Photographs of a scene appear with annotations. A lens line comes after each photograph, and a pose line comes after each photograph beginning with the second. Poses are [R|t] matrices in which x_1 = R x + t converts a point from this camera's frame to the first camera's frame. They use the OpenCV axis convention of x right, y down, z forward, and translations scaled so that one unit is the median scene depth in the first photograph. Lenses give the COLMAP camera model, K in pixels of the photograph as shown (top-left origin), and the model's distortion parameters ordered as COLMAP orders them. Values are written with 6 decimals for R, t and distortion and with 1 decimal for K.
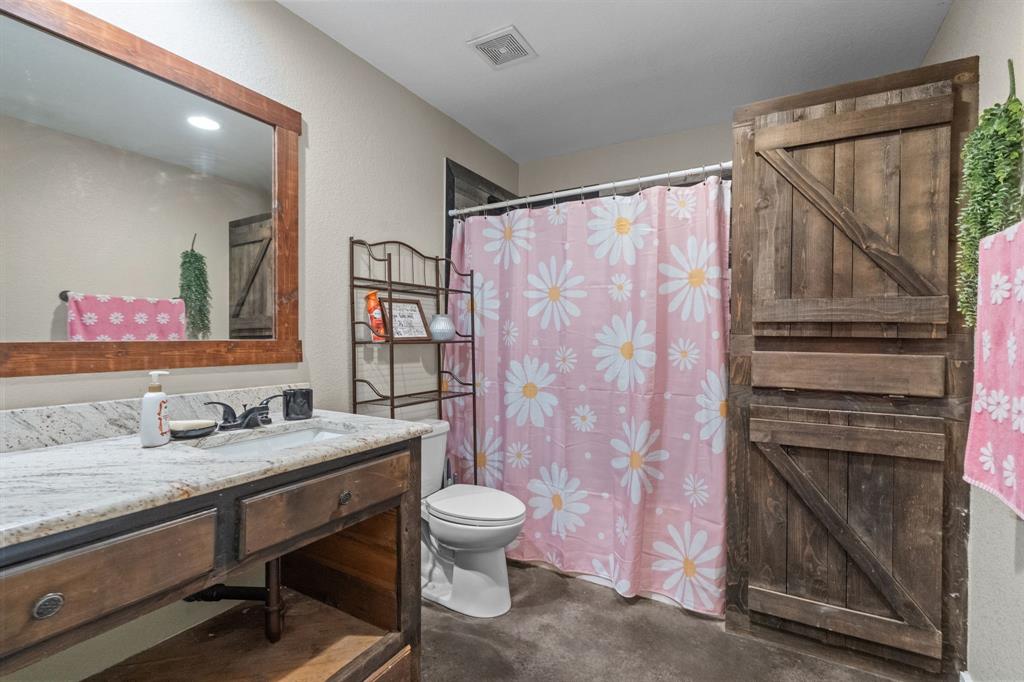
lens RADIAL K [[467.5, 0, 515.3], [0, 467.5, 339.8], [0, 0, 1]] dist [-0.000141, 0.000451]
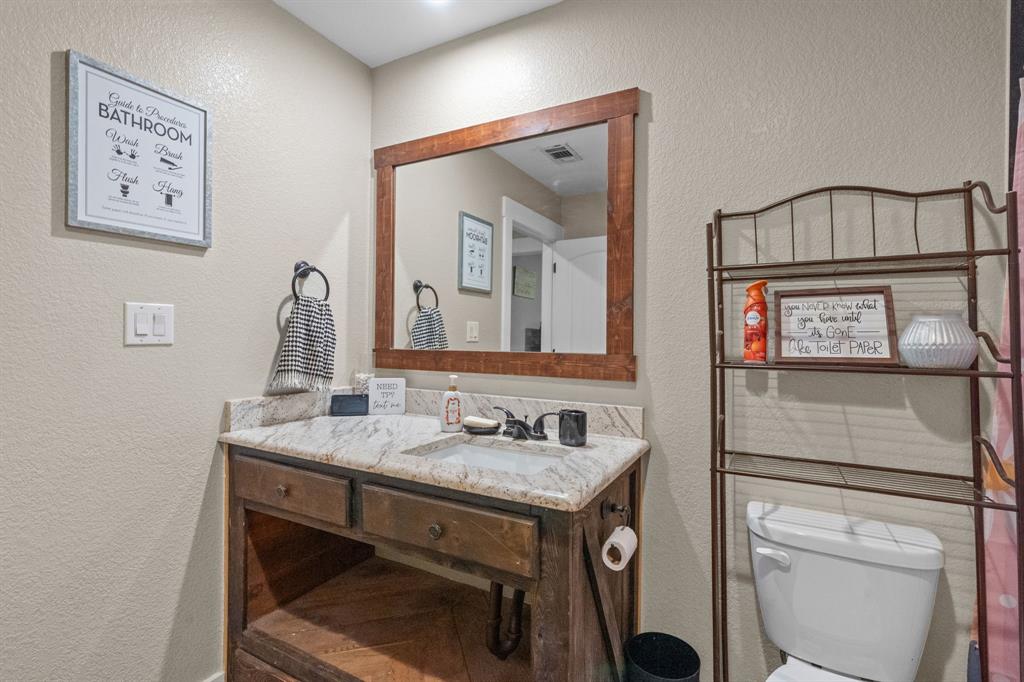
lens RADIAL K [[467.5, 0, 519.5], [0, 467.5, 334.1], [0, 0, 1]] dist [-0.000141, 0.000451]
pose [[0.044731, -0.012532, -0.998920, 0.380814], [-0.019087, 0.999728, -0.013397, -0.023052], [0.998817, 0.019666, 0.044480, 0.778189]]
